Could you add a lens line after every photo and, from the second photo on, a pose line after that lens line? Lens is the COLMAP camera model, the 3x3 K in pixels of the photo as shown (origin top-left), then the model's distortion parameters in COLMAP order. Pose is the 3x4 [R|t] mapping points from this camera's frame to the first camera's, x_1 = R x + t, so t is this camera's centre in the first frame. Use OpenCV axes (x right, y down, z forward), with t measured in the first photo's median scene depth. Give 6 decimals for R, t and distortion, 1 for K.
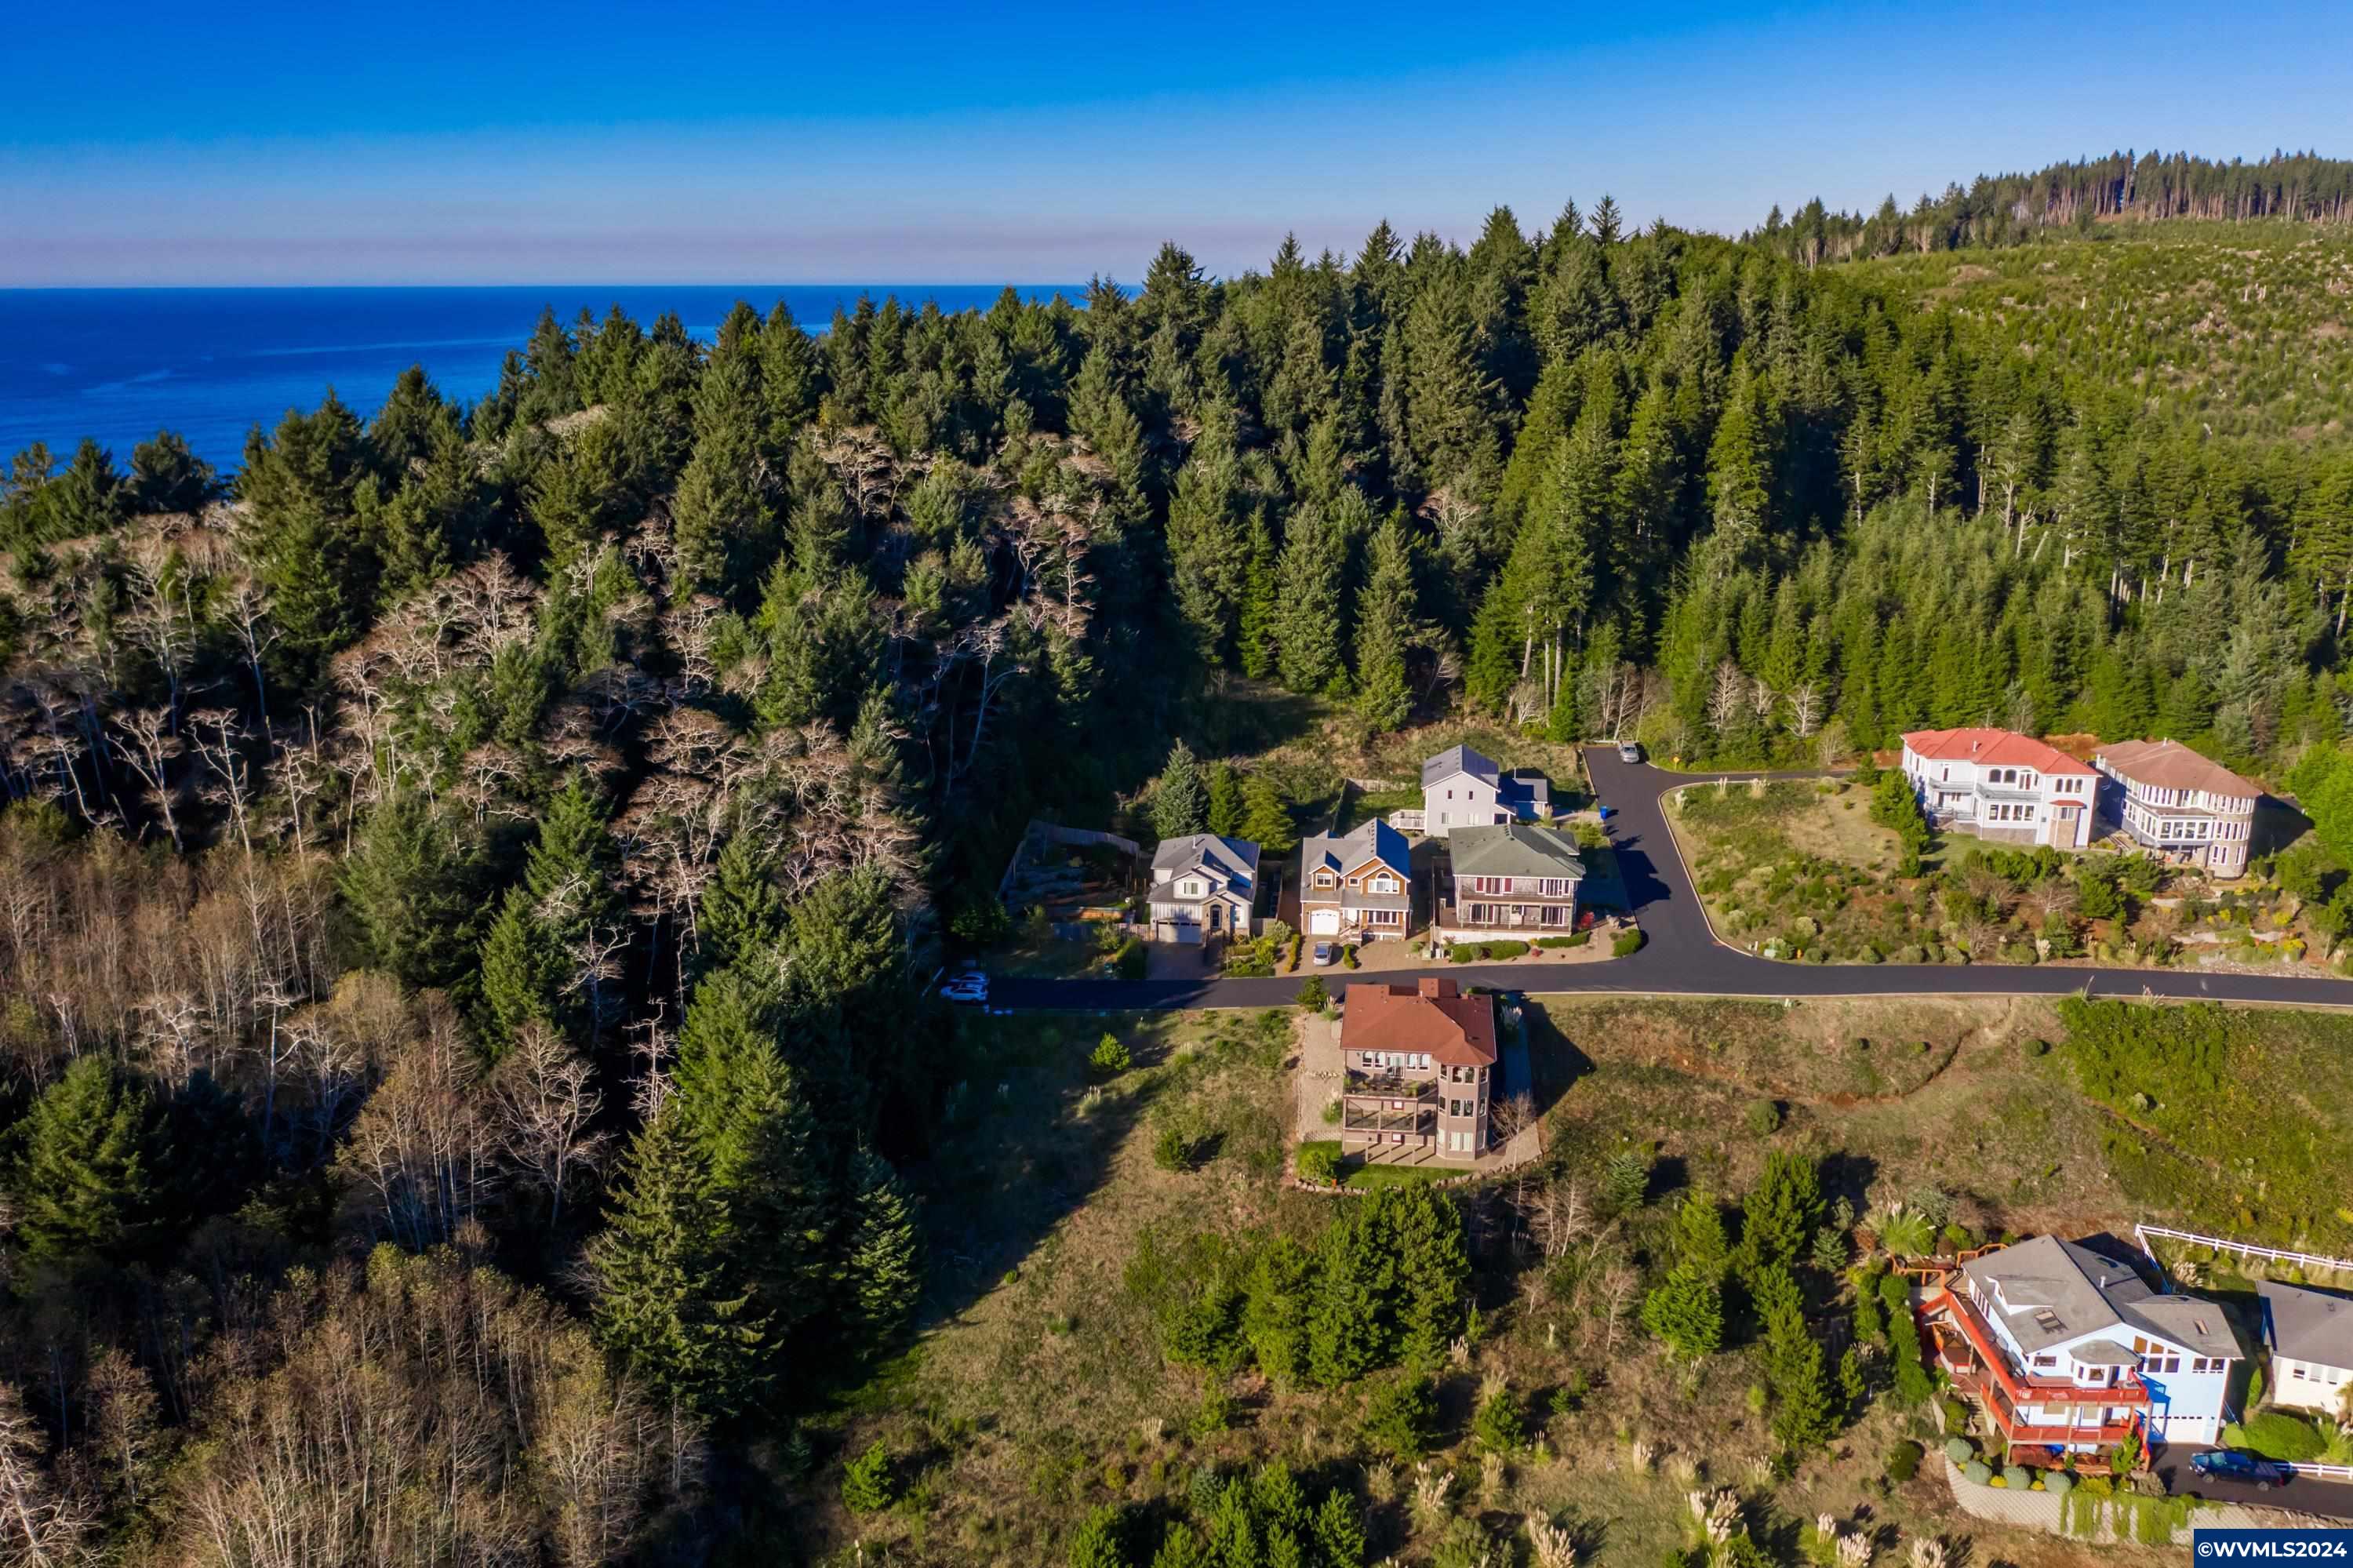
lens RADIAL K [[1864.4, 0, 1180.7], [0, 1864.4, 778.5], [0, 0, 1]] dist [-0.019236, 0.005781]
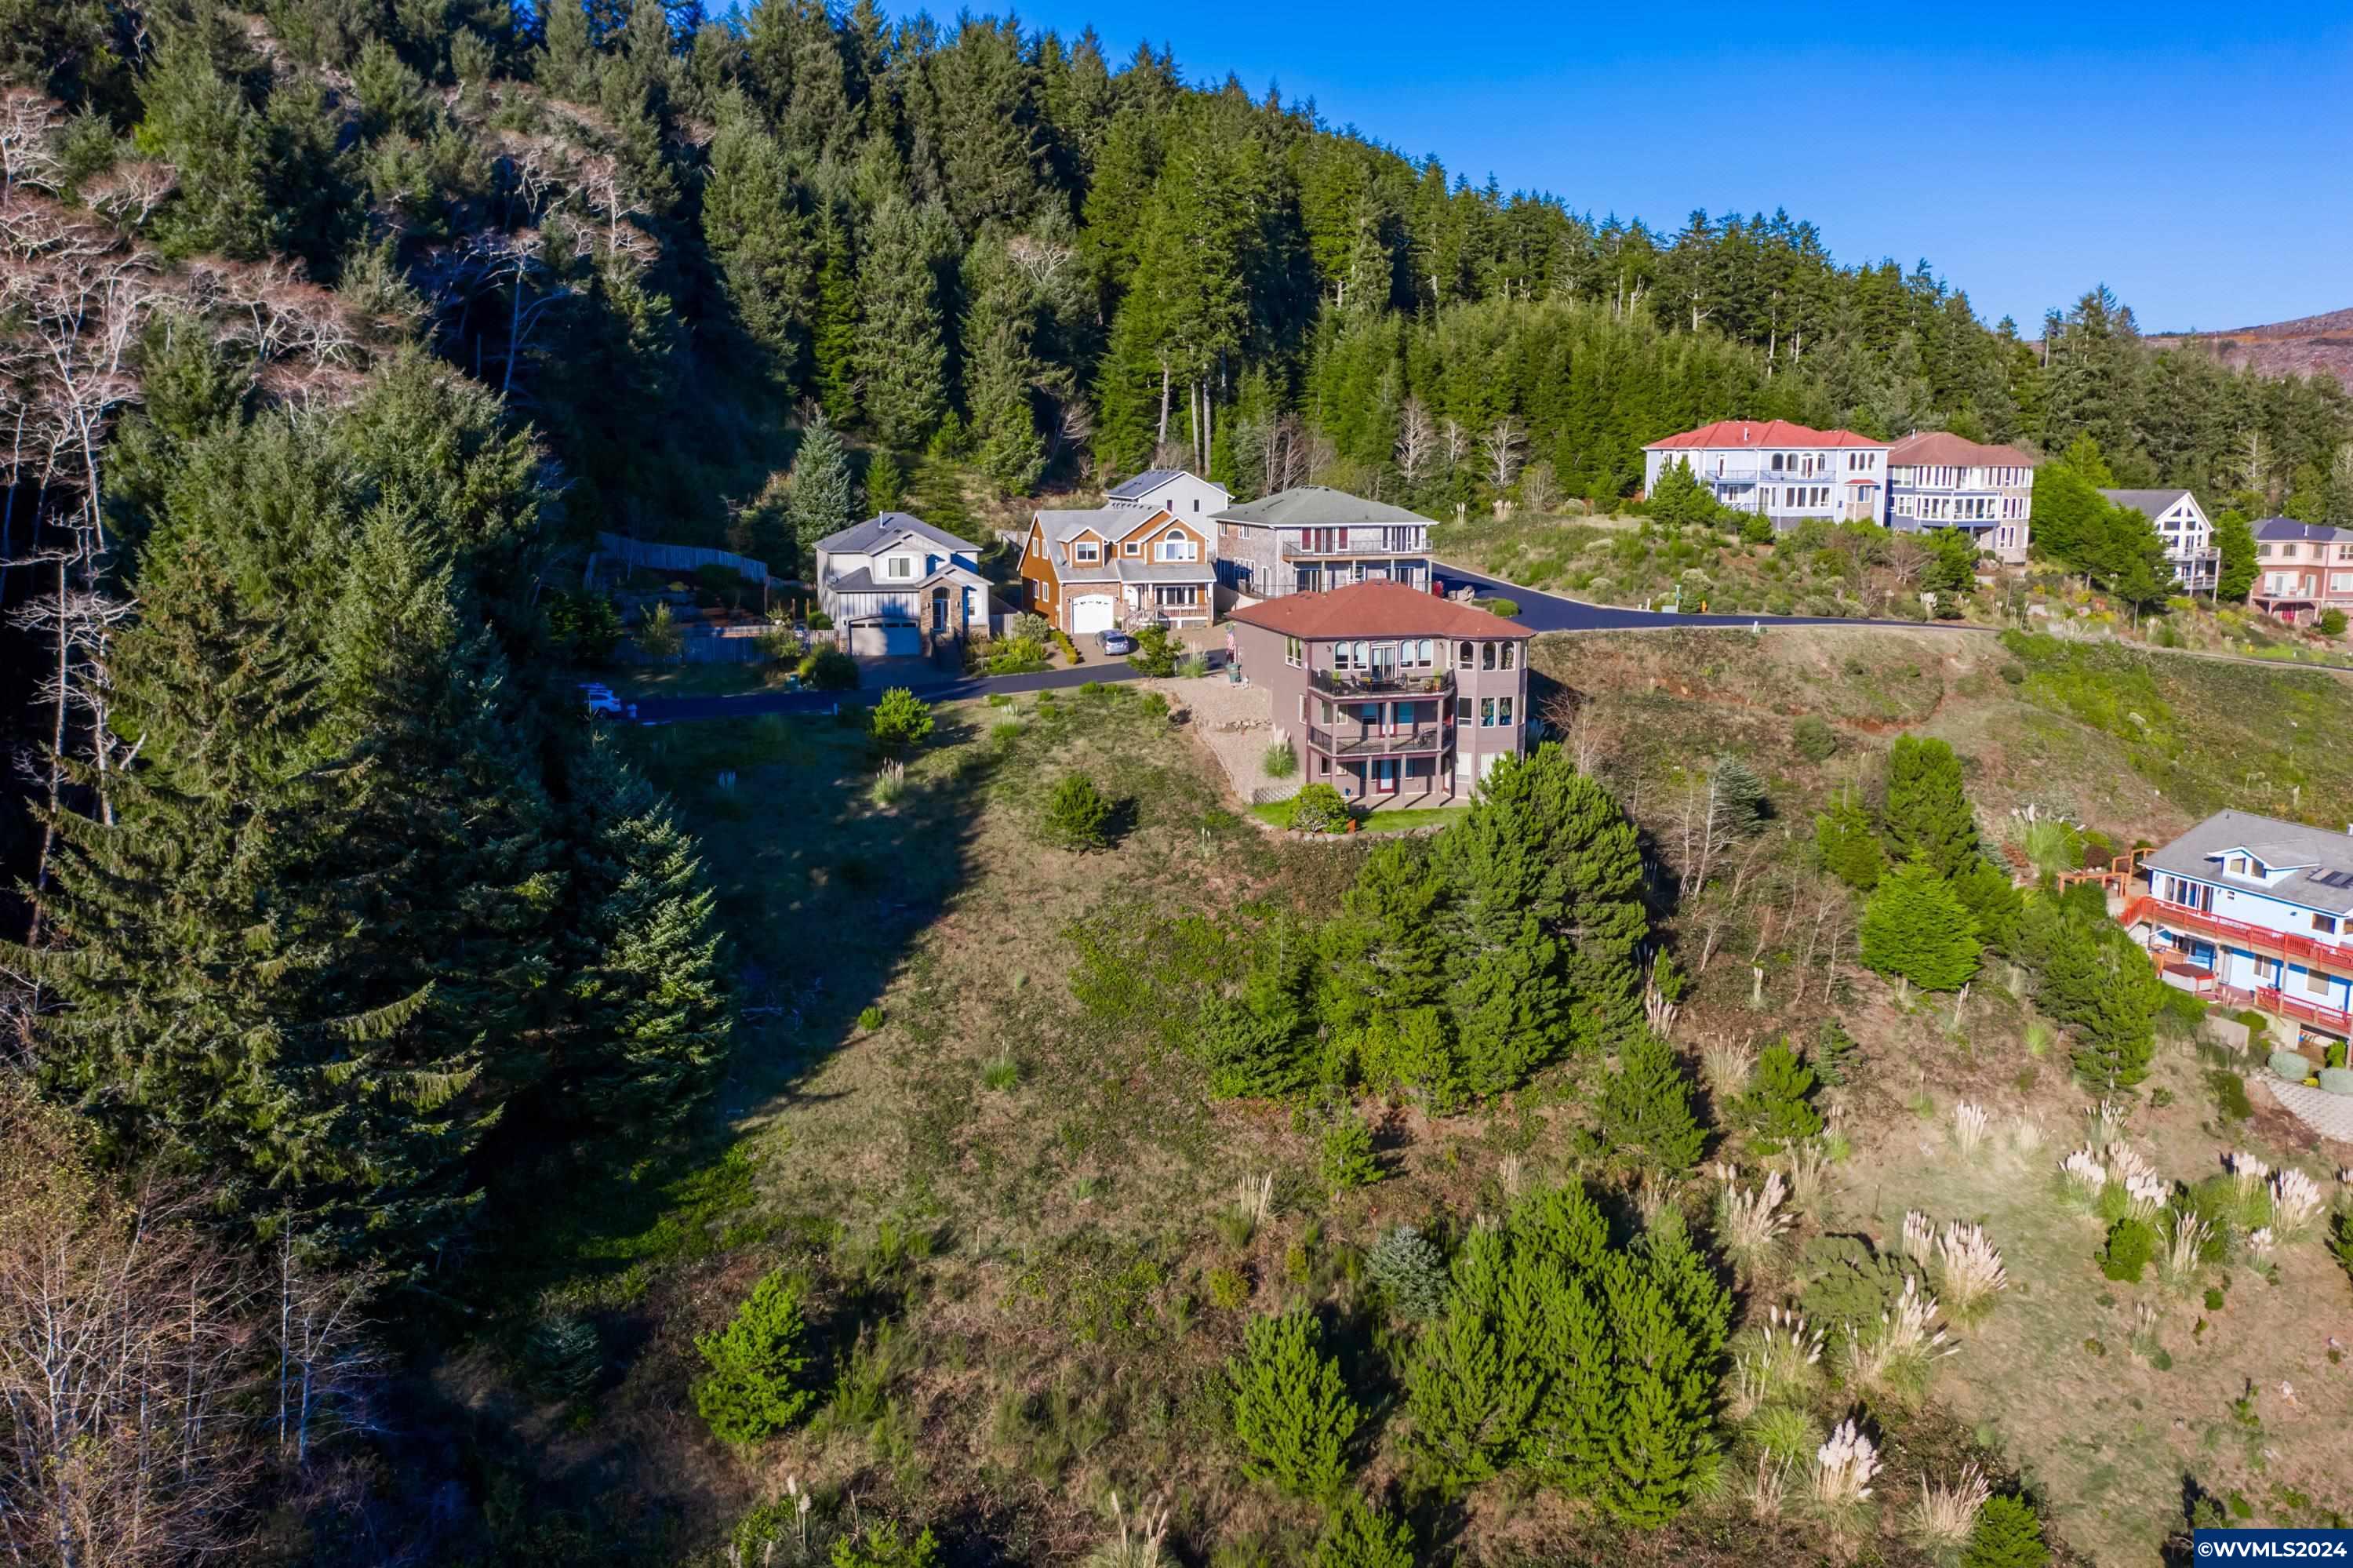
lens RADIAL K [[1864.4, 0, 1180.7], [0, 1864.4, 778.5], [0, 0, 1]] dist [-0.019236, 0.005781]
pose [[0.922115, -0.067696, 0.380948, -0.159917], [0.101931, 0.992297, -0.070399, 0.190825], [-0.373248, 0.103746, 0.921912, 0.367259]]
